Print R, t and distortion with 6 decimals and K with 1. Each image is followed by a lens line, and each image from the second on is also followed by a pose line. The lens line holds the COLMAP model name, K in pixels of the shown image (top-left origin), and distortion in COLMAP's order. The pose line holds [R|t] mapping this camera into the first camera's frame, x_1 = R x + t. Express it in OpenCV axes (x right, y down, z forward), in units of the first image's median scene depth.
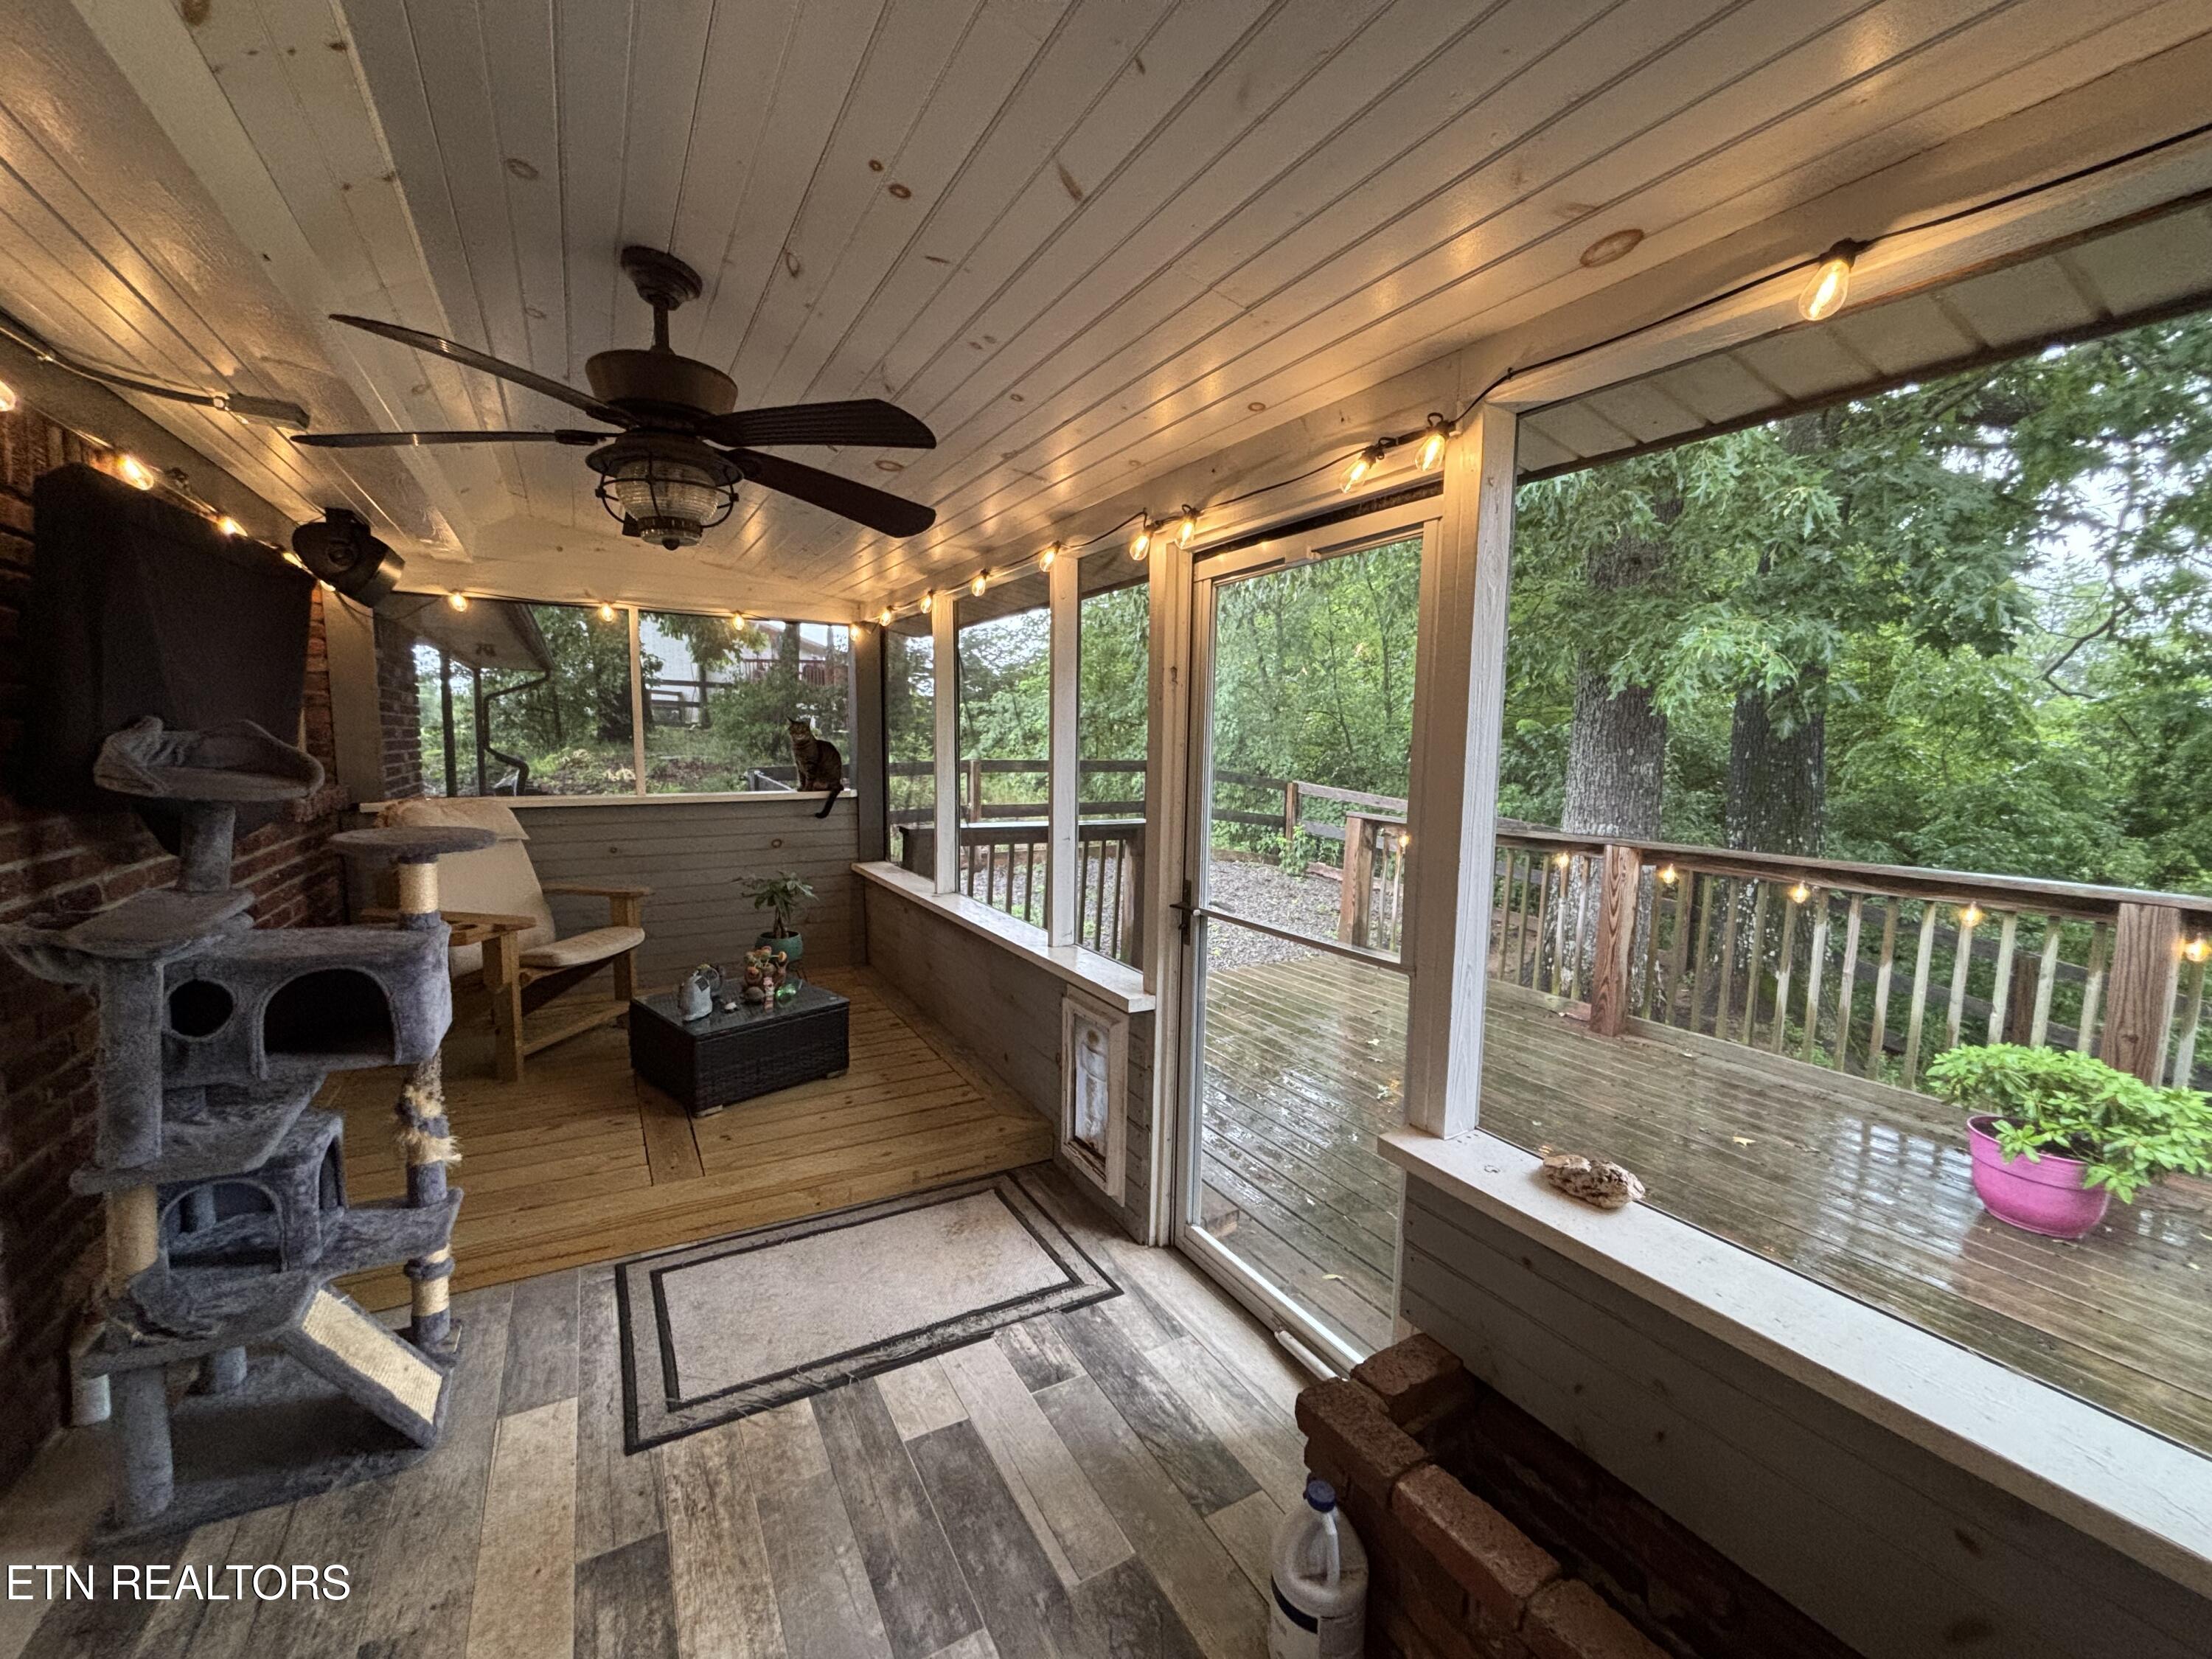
lens RADIAL K [[890.7, 0, 1106.0], [0, 890.7, 829.5], [0, 0, 1]] dist [-0.001060, -0.000138]
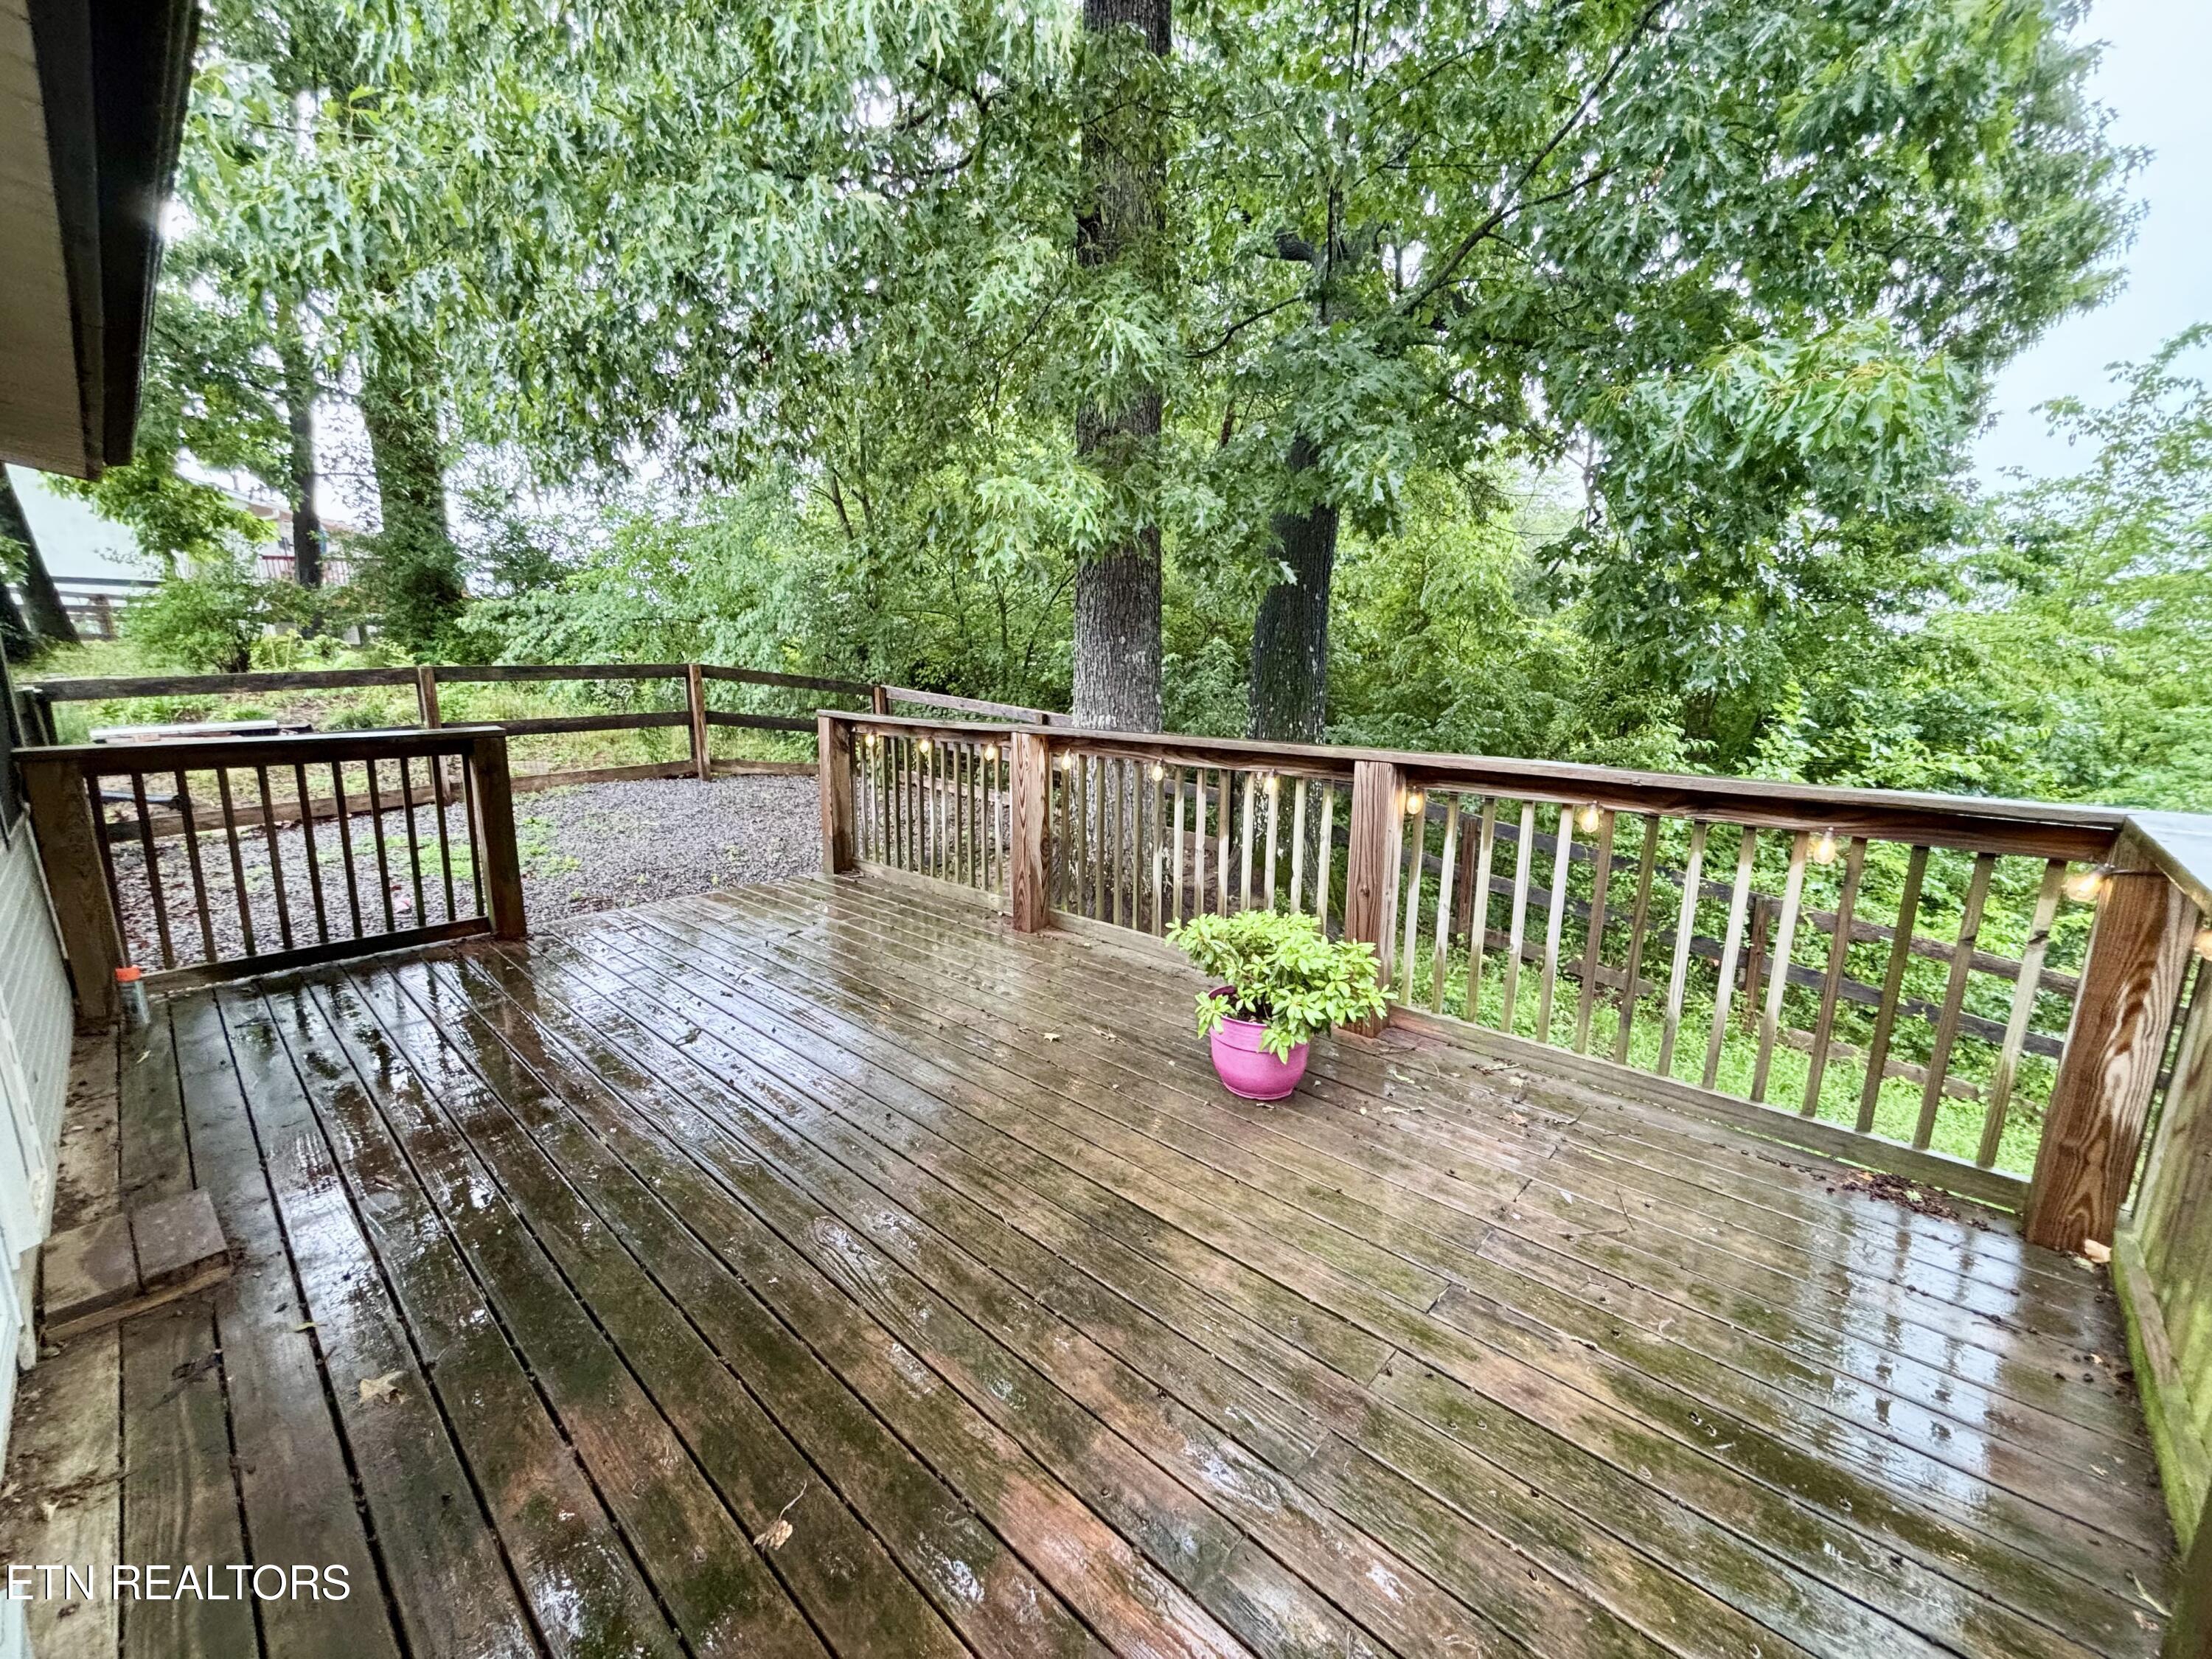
lens RADIAL K [[886.5, 0, 1099.6], [0, 886.5, 831.1], [0, 0, 1]] dist [0.008932, -0.000251]
pose [[0.956928, -0.074795, 0.280526, 0.449595], [0.047525, 0.993567, 0.102790, 0.034342], [-0.286410, -0.085031, 0.954326, 0.090621]]
